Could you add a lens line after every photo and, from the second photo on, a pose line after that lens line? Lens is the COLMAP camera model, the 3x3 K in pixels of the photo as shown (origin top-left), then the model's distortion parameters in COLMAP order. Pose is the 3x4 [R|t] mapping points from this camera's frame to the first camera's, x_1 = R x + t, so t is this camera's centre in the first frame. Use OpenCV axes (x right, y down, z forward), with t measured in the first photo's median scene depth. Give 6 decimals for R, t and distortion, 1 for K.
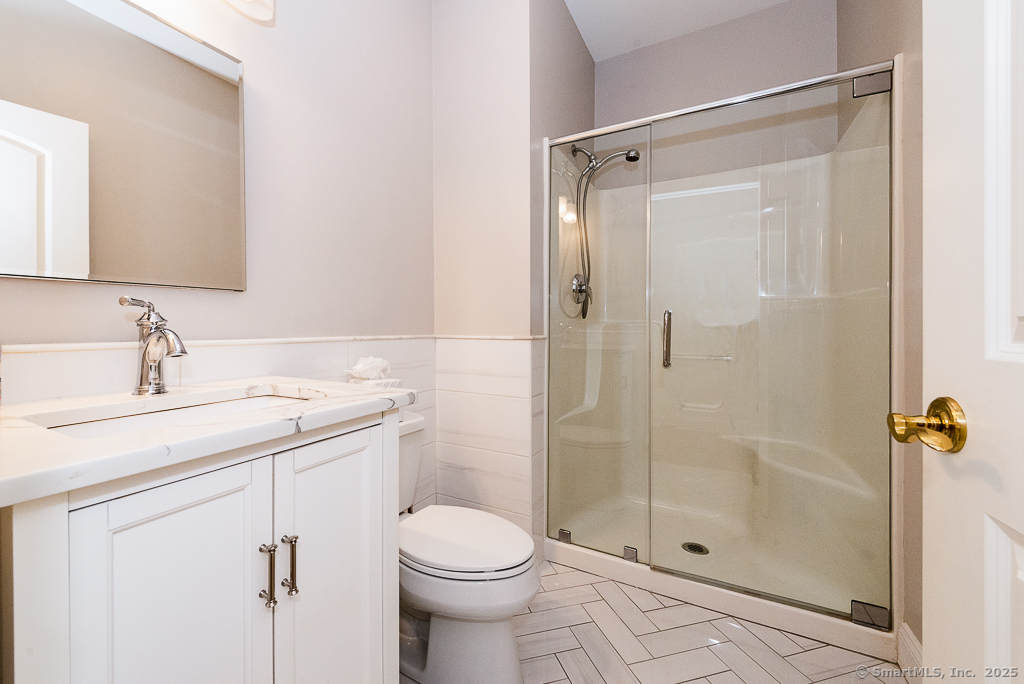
lens RADIAL K [[401.5, 0, 510.4], [0, 401.5, 333.7], [0, 0, 1]] dist [-0.000214, -0.000061]
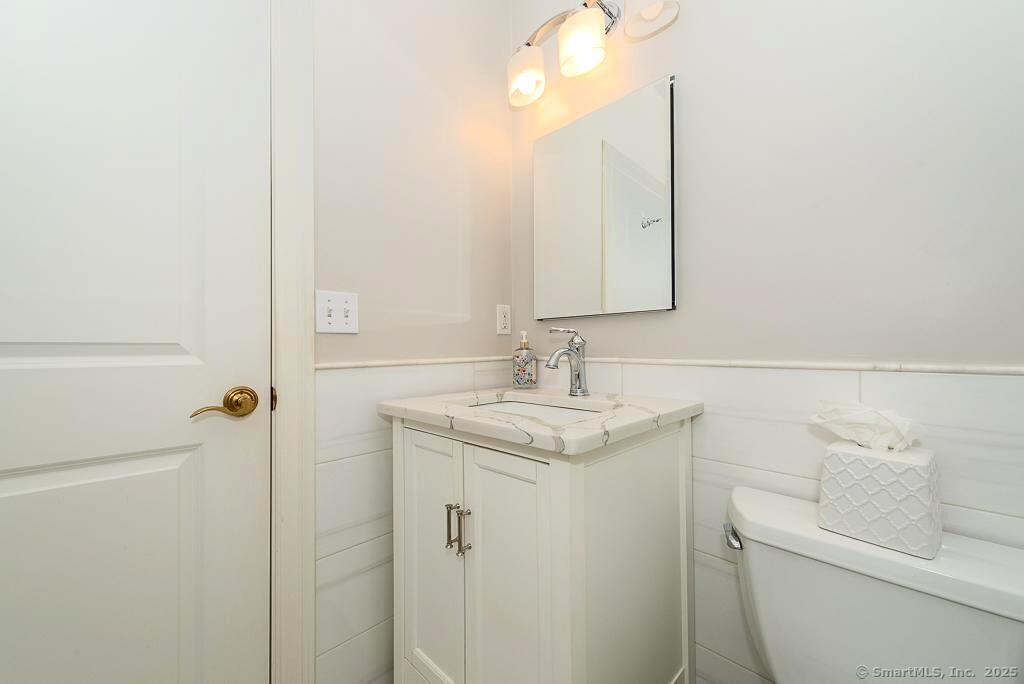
lens RADIAL K [[401.5, 0, 510.5], [0, 401.5, 342.5], [0, 0, 1]] dist [-0.000214, -0.000061]
pose [[-0.293755, -0.008145, -0.955846, 0.512555], [-0.011257, 0.999924, -0.005061, -0.022344], [0.955815, 0.009274, -0.293824, 1.209027]]
